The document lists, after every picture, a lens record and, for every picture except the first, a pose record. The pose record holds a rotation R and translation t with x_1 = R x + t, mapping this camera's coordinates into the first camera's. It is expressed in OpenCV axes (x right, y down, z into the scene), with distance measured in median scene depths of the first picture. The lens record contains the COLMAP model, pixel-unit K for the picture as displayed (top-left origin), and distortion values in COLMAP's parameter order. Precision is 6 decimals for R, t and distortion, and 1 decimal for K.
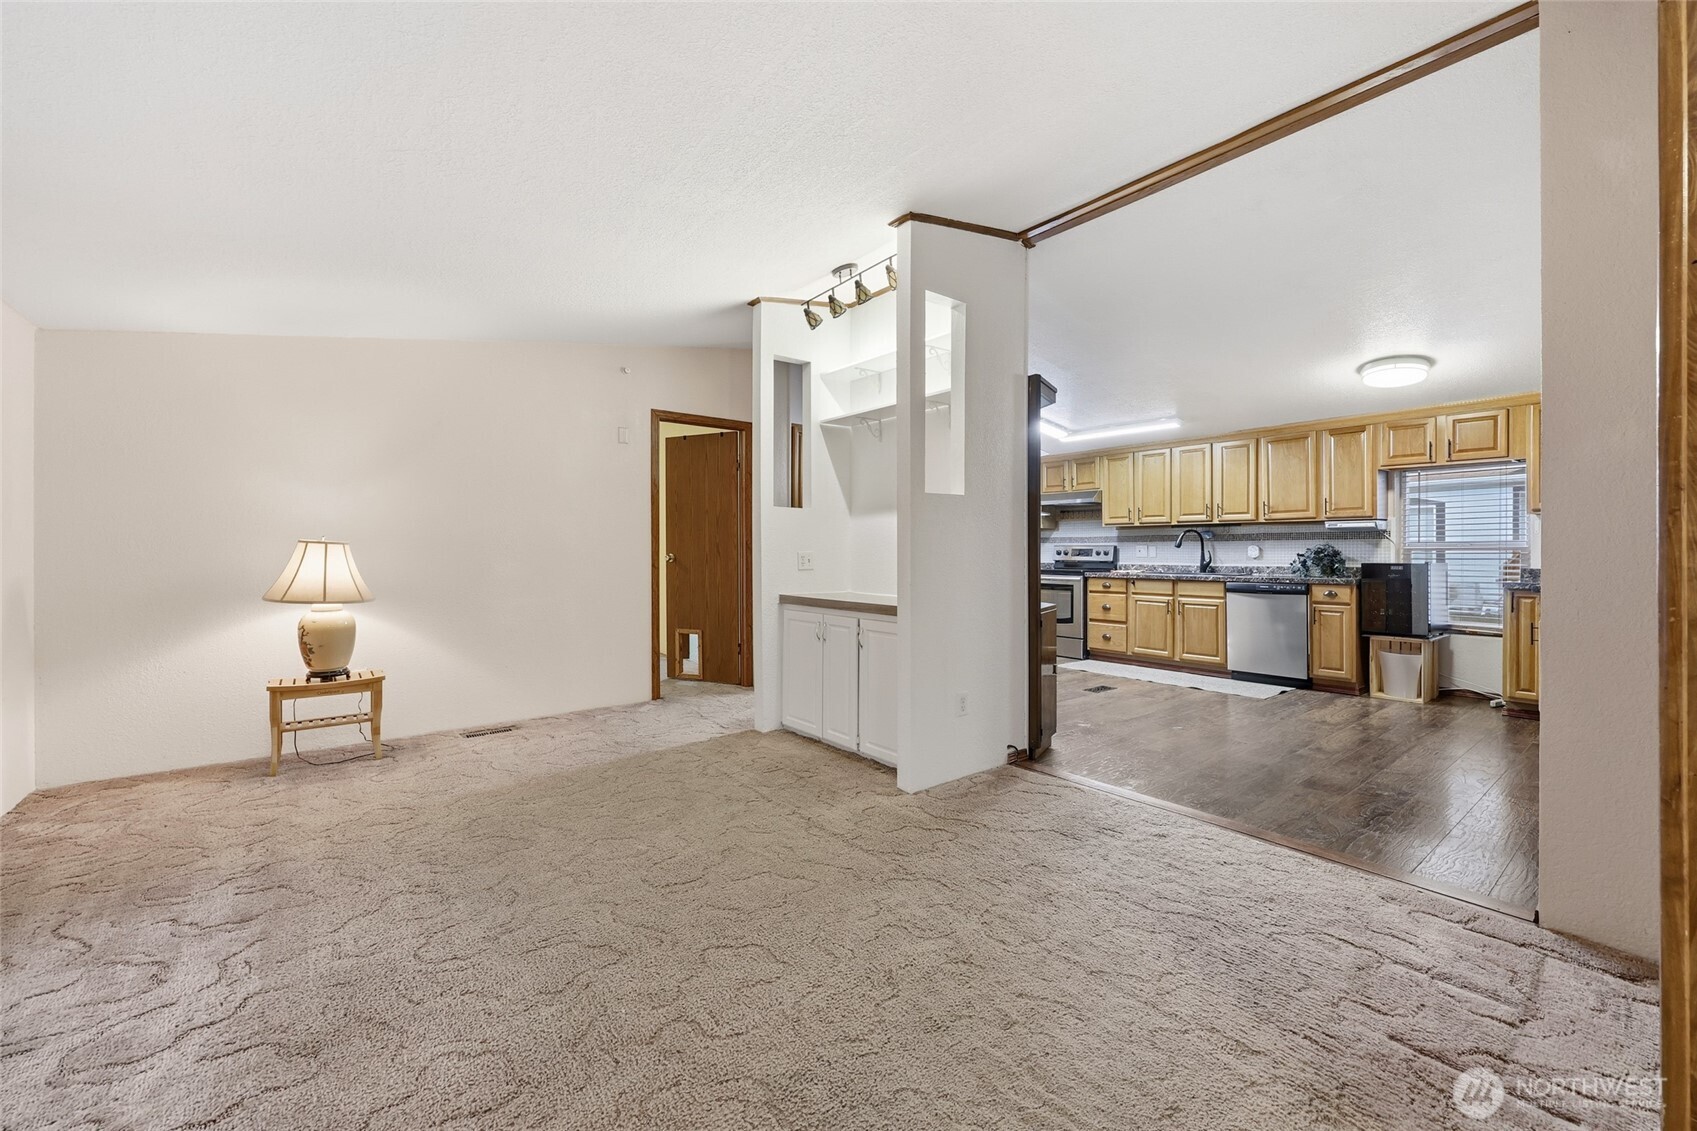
lens RADIAL K [[681.9, 0, 854.2], [0, 681.9, 557.1], [0, 0, 1]] dist [0.002071, 0.000684]
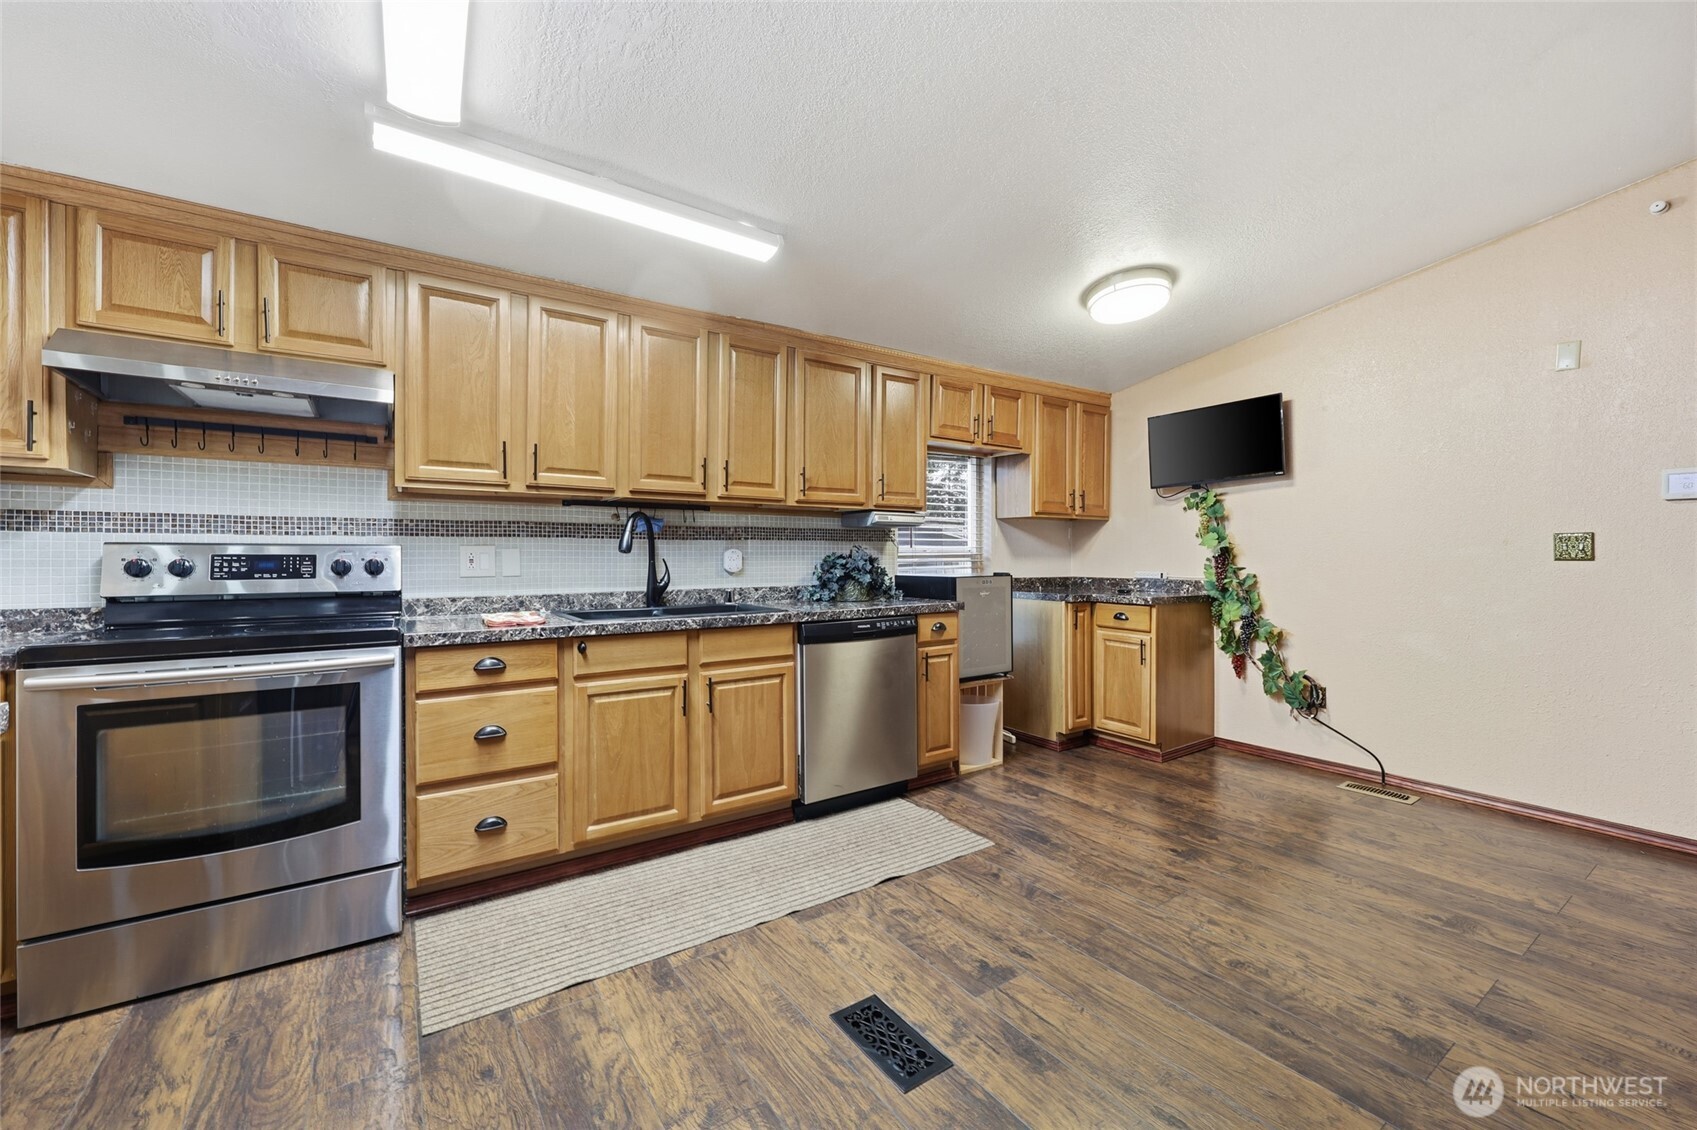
lens RADIAL K [[681.9, 0, 857.0], [0, 681.9, 558.0], [0, 0, 1]] dist [0.002071, 0.000684]
pose [[0.068217, 0.001376, 0.997670, 0.061640], [0.012650, 0.999917, -0.002244, -0.007835], [-0.997590, 0.012774, 0.068194, 0.866383]]
